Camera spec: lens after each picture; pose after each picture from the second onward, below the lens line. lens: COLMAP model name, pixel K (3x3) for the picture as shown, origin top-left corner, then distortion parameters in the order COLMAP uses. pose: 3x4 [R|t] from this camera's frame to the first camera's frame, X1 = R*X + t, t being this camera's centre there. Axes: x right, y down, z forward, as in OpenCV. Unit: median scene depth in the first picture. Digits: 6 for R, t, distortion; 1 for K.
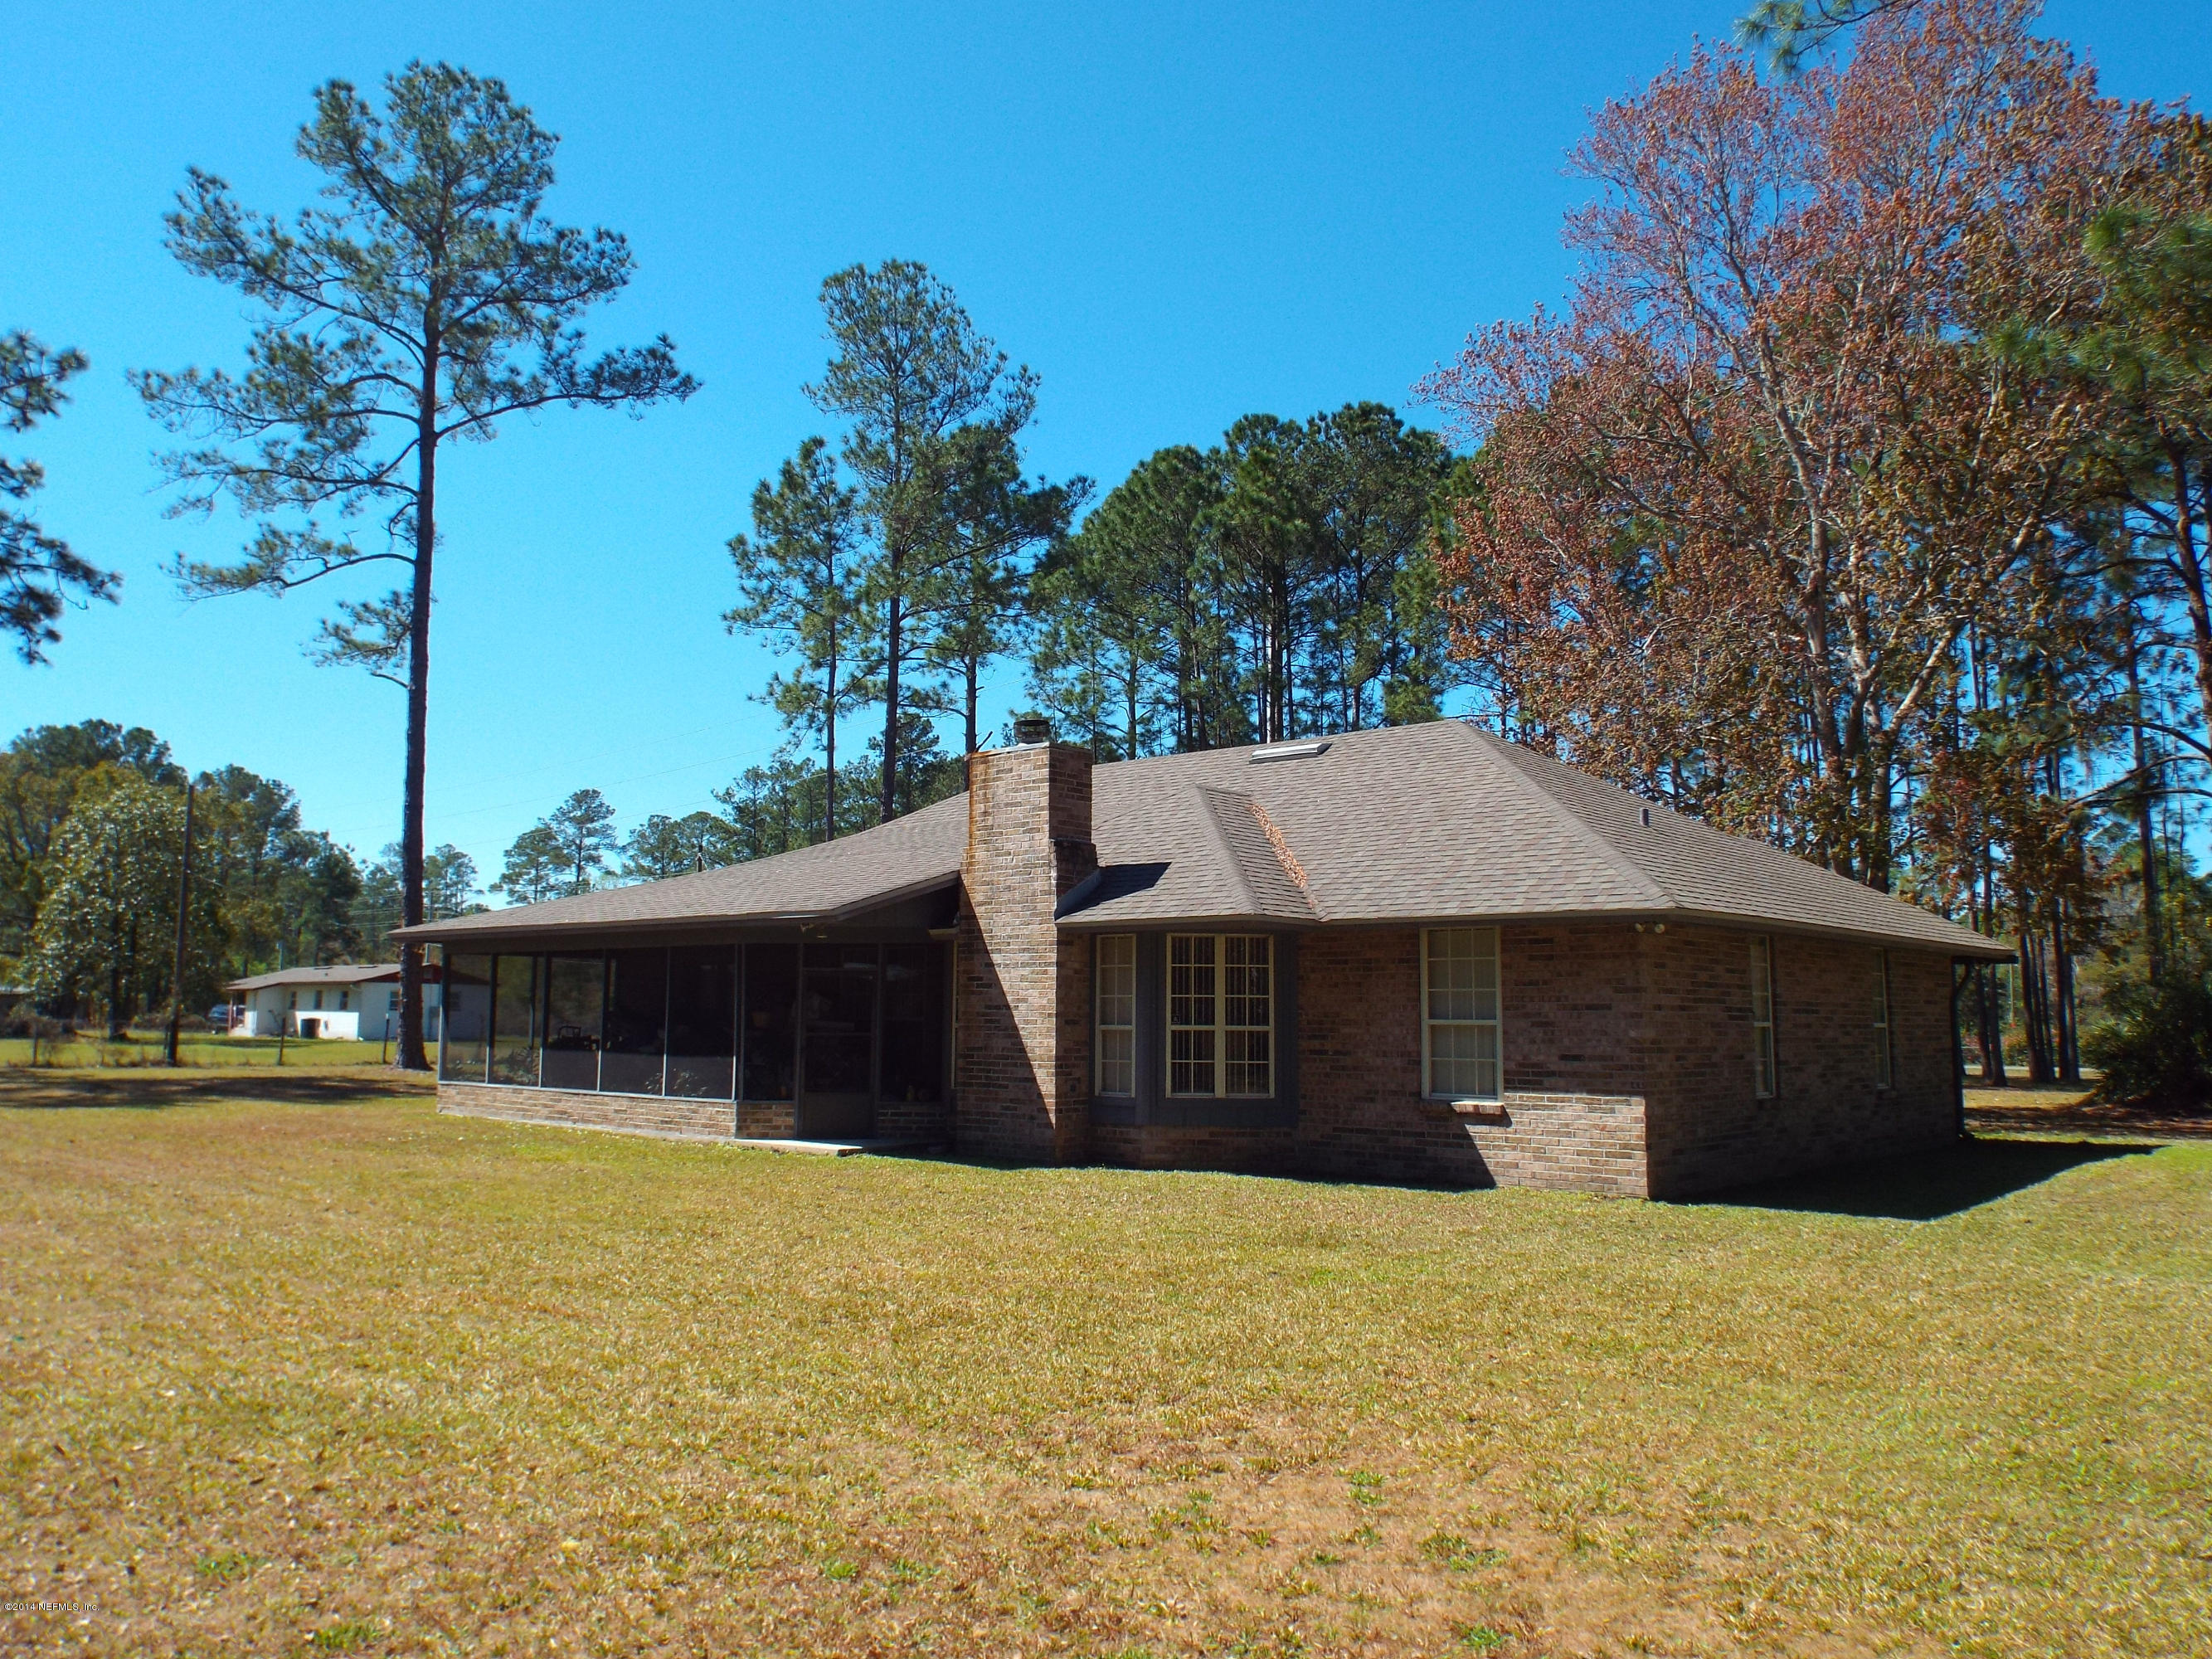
lens RADIAL K [[1664.6, 0, 1106.0], [0, 1664.6, 829.5], [0, 0, 1]] dist [0.012959, -0.036174]
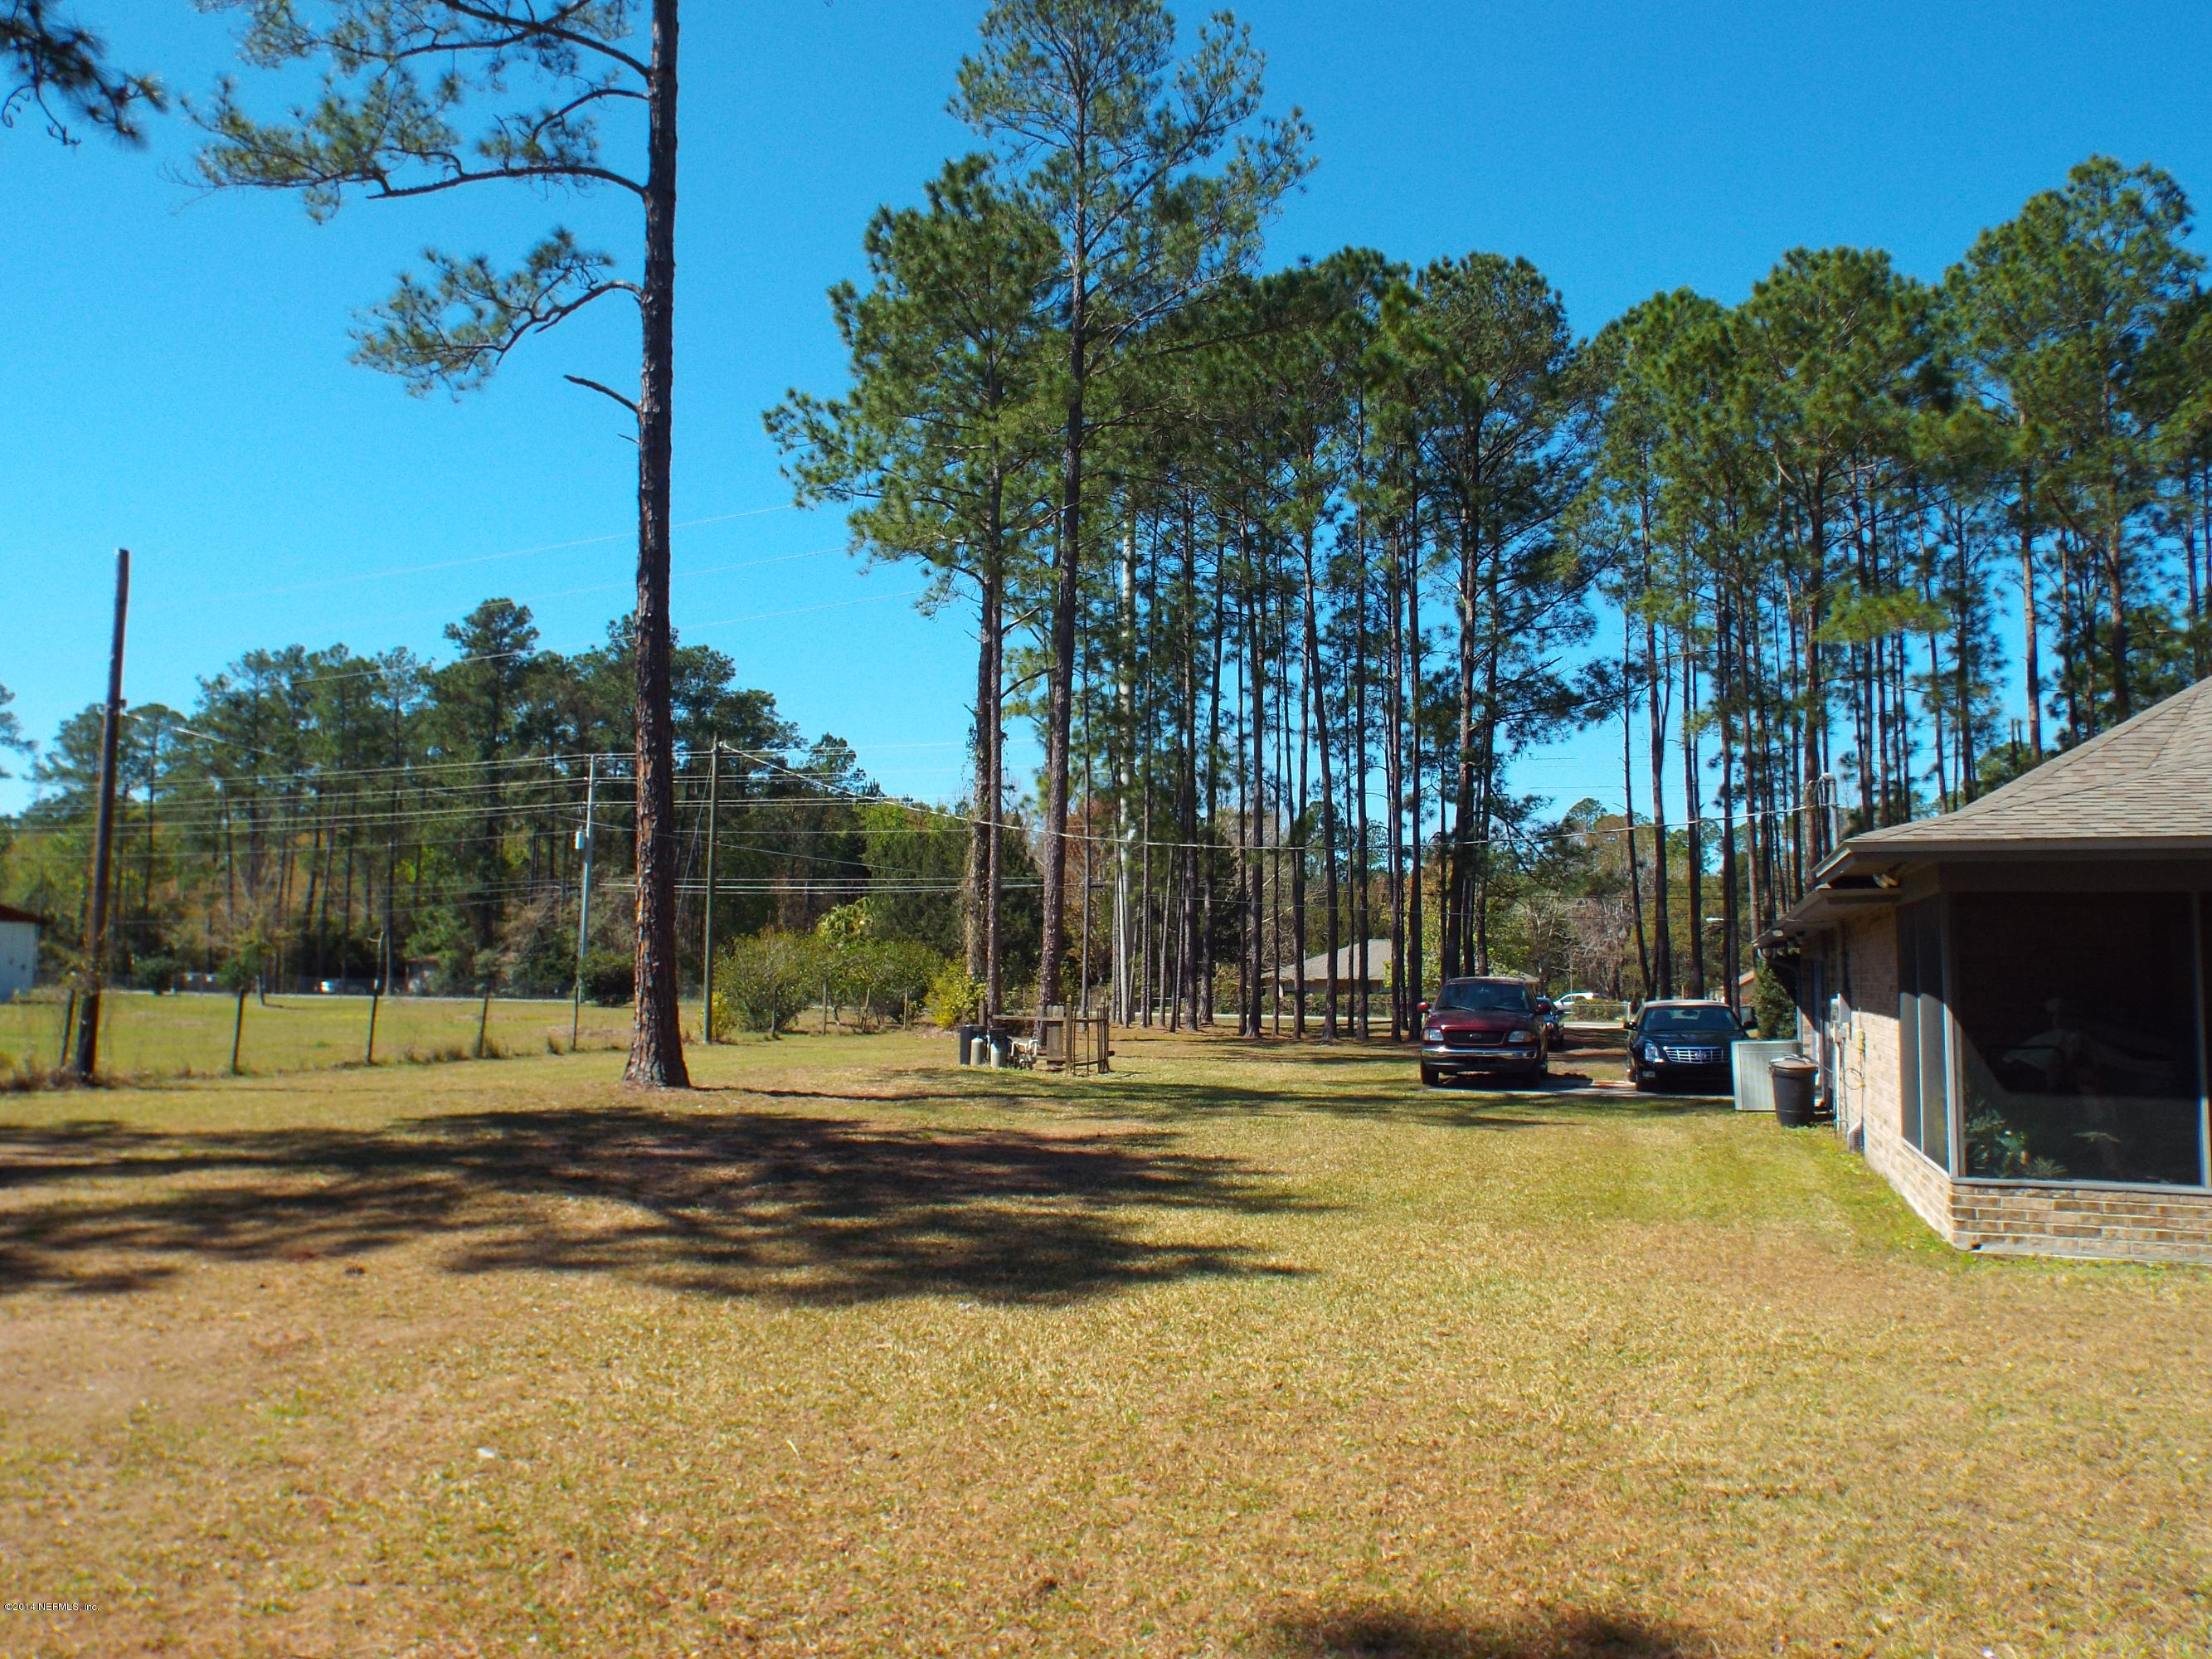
lens RADIAL K [[1664.6, 0, 1106.0], [0, 1664.6, 829.5], [0, 0, 1]] dist [0.012959, -0.036174]
pose [[0.928001, 0.037486, 0.370686, -0.834340], [-0.049407, 0.998520, 0.022712, 0.064054], [-0.369286, -0.039391, 0.928480, 0.720667]]
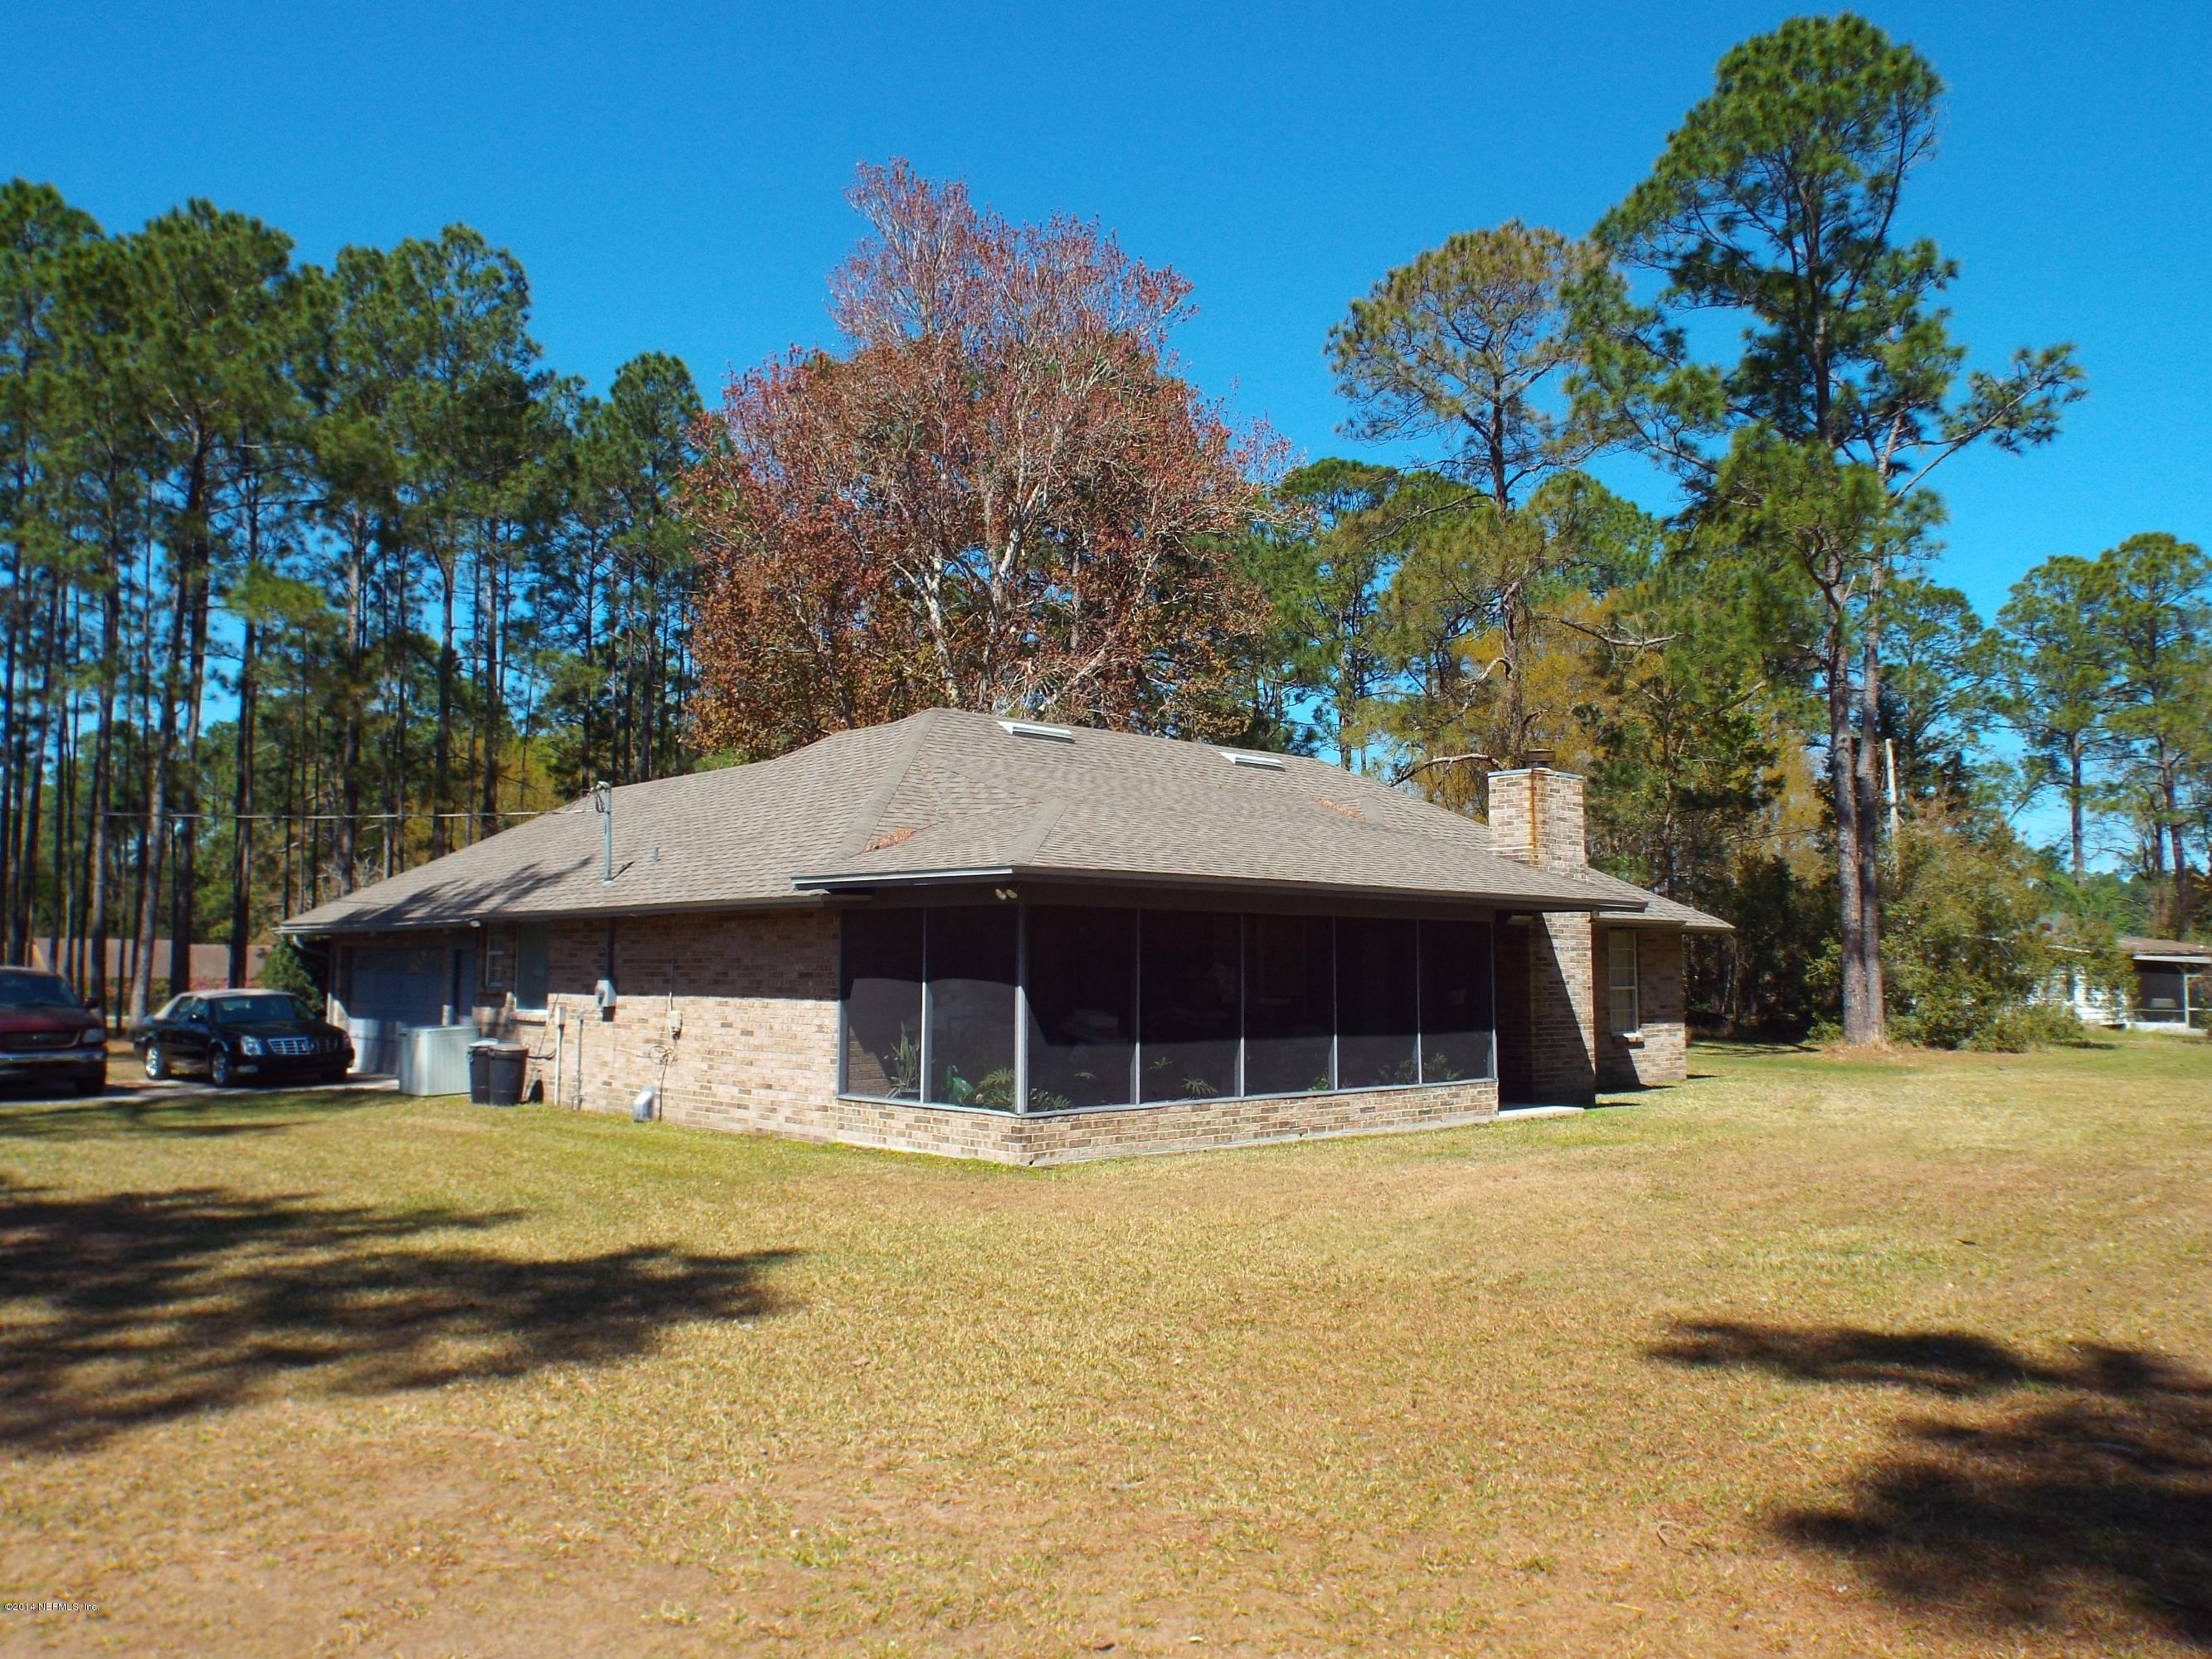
lens RADIAL K [[1664.6, 0, 1106.0], [0, 1664.6, 829.5], [0, 0, 1]] dist [0.012959, -0.036174]
pose [[0.090863, 0.074010, 0.993109, -1.151380], [-0.114829, 0.991362, -0.063374, 0.096064], [-0.989221, -0.108279, 0.098577, 1.057052]]
